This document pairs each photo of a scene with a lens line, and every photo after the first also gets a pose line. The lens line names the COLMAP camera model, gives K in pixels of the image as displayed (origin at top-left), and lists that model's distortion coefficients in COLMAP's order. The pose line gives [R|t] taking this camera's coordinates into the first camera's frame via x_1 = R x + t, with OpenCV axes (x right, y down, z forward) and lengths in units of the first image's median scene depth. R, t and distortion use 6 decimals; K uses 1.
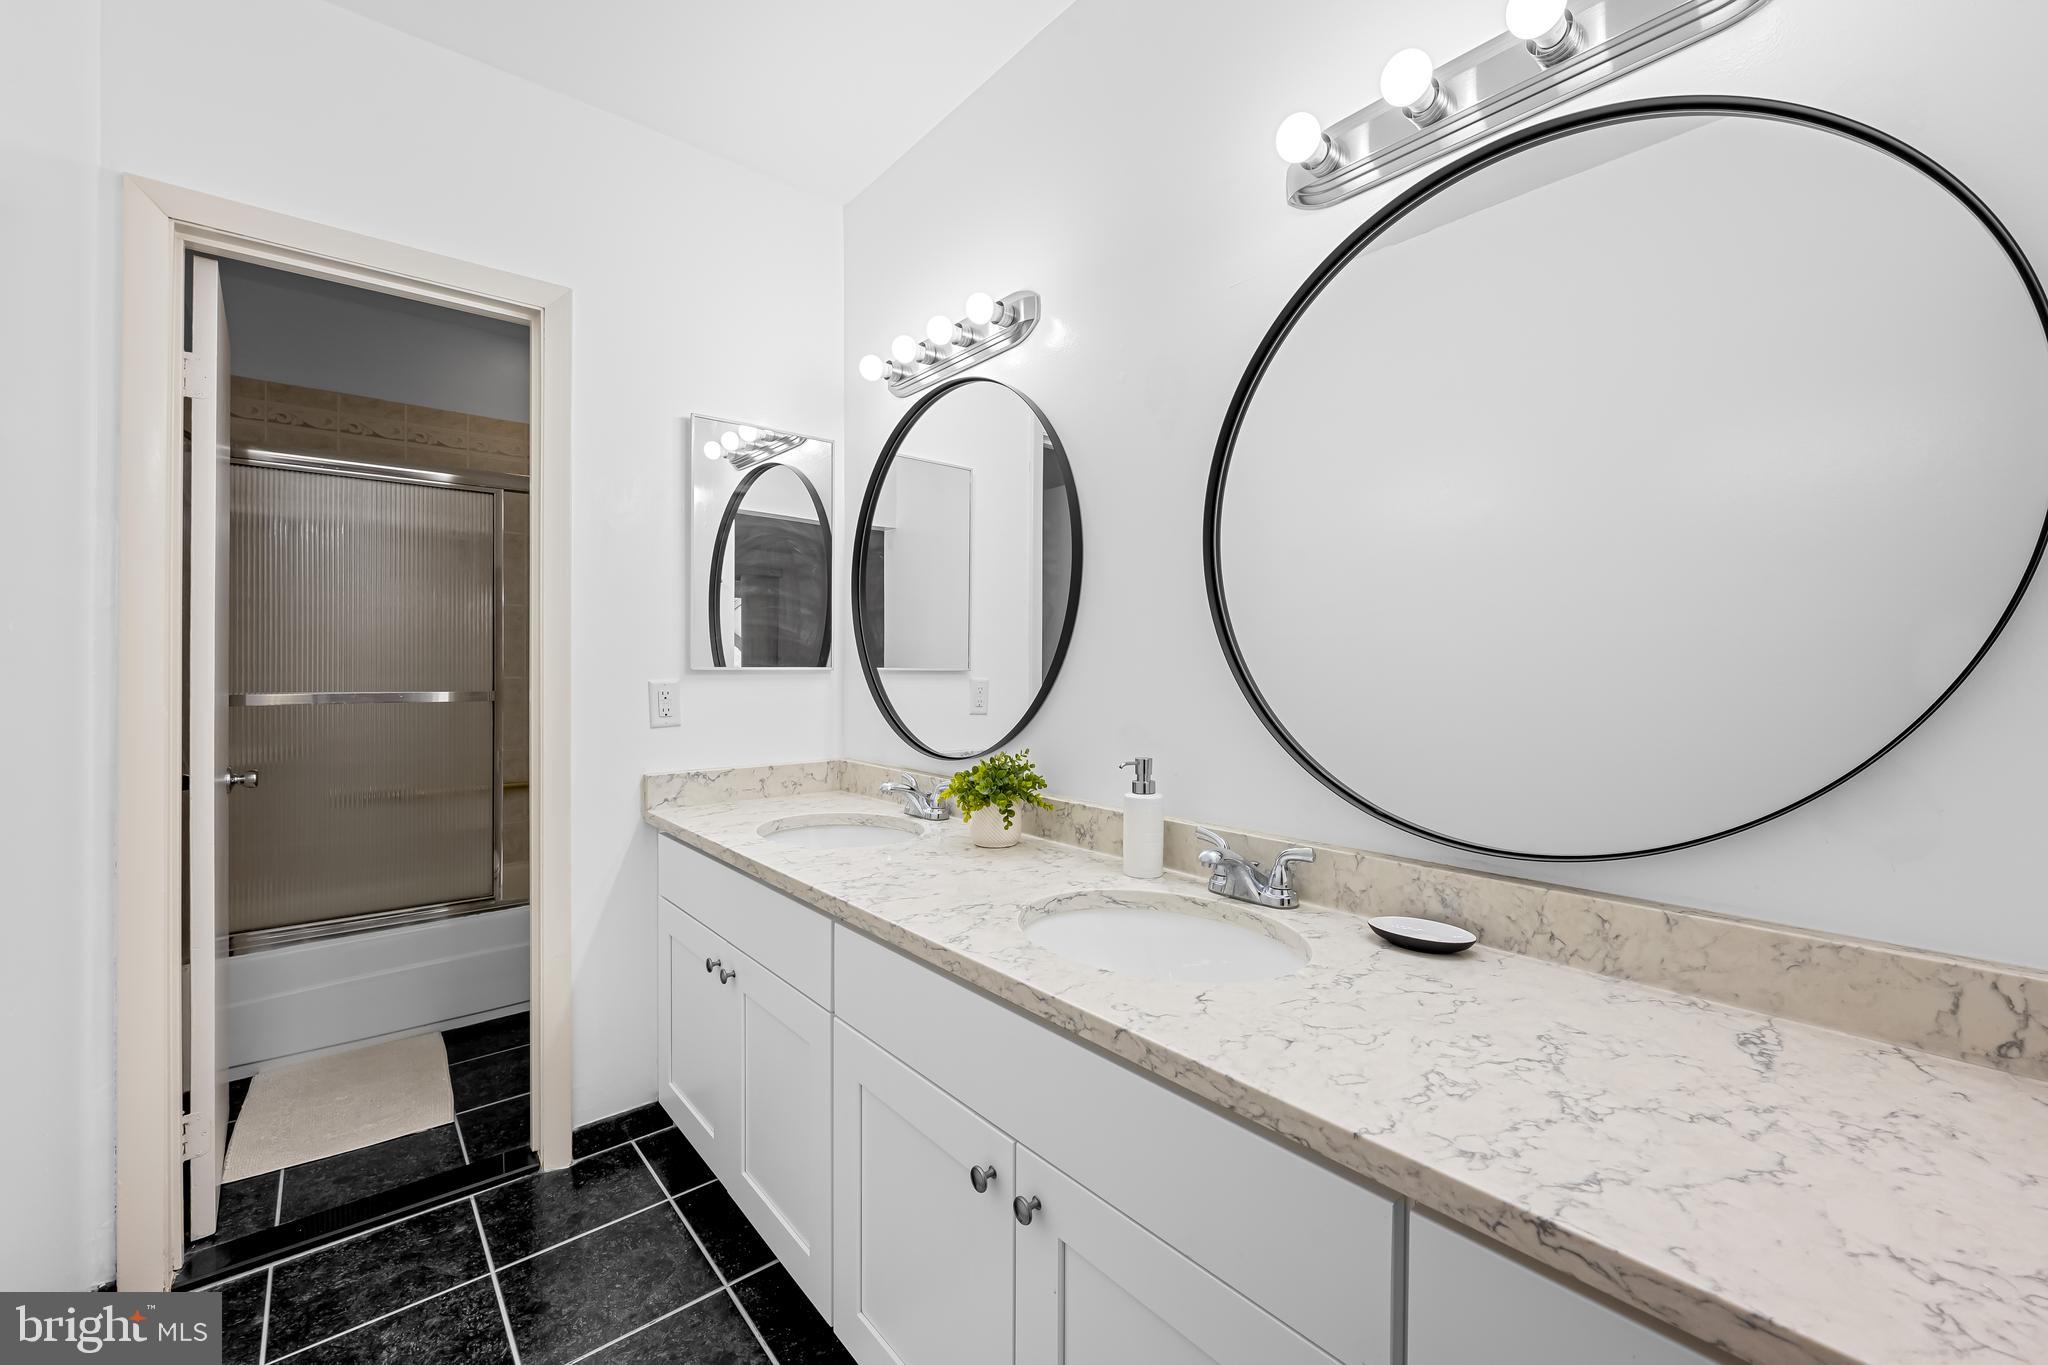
lens RADIAL K [[837.6, 0, 1020.2], [0, 837.6, 647.0], [0, 0, 1]] dist [-0.004698, -0.000252]
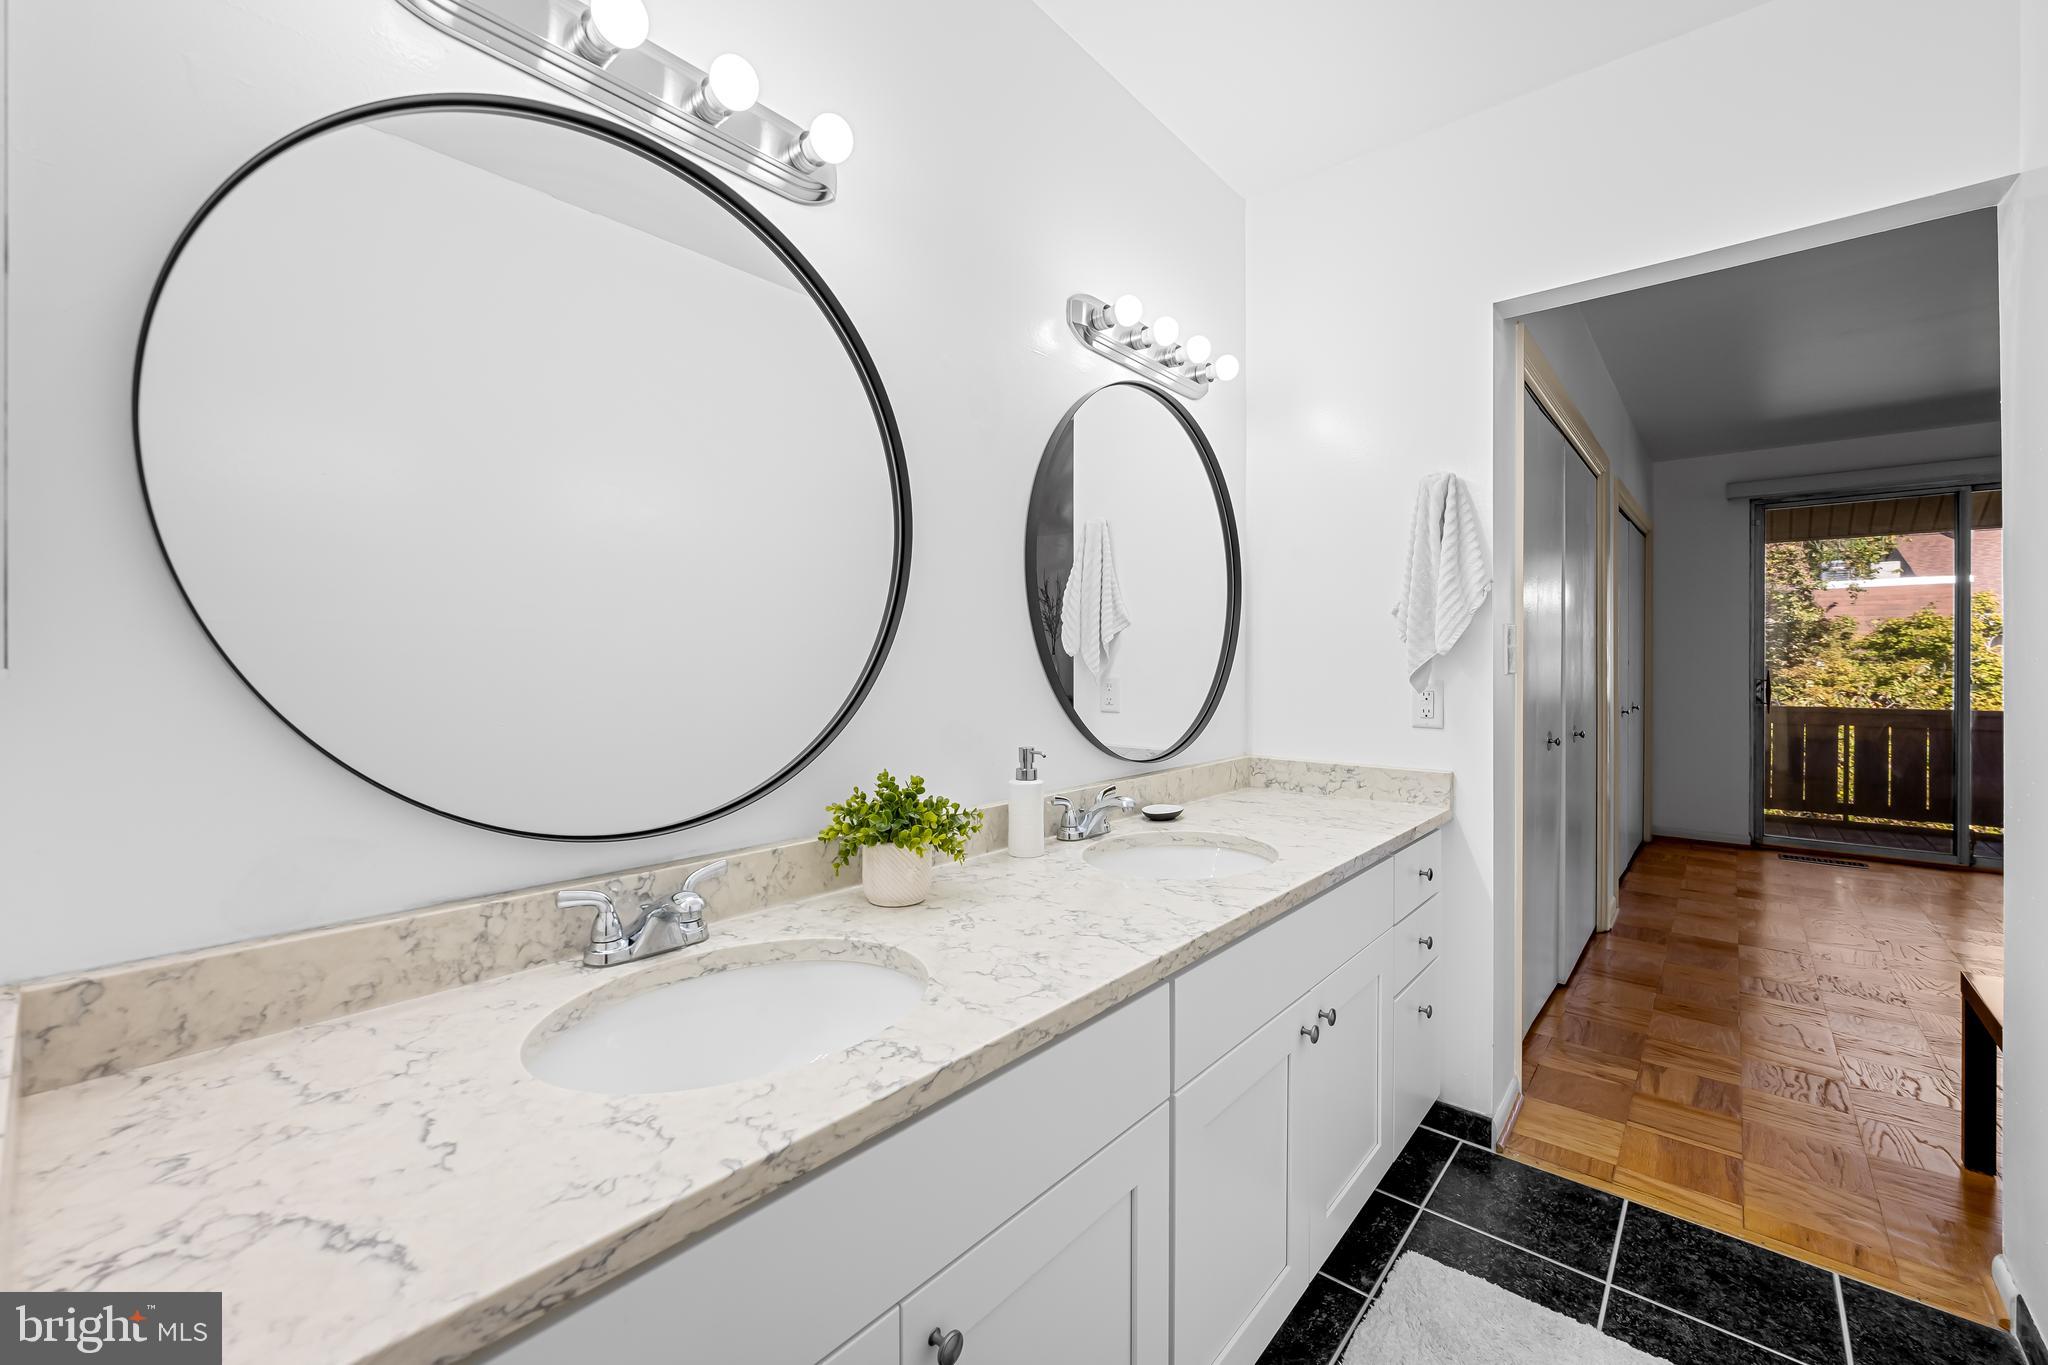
lens RADIAL K [[837.6, 0, 1020.2], [0, 837.6, 647.0], [0, 0, 1]] dist [-0.004698, -0.000252]
pose [[-0.161467, 0.008117, 0.986845, -1.065927], [-0.013840, 0.999849, -0.010488, 0.031988], [-0.986781, -0.015352, -0.161330, 1.484415]]
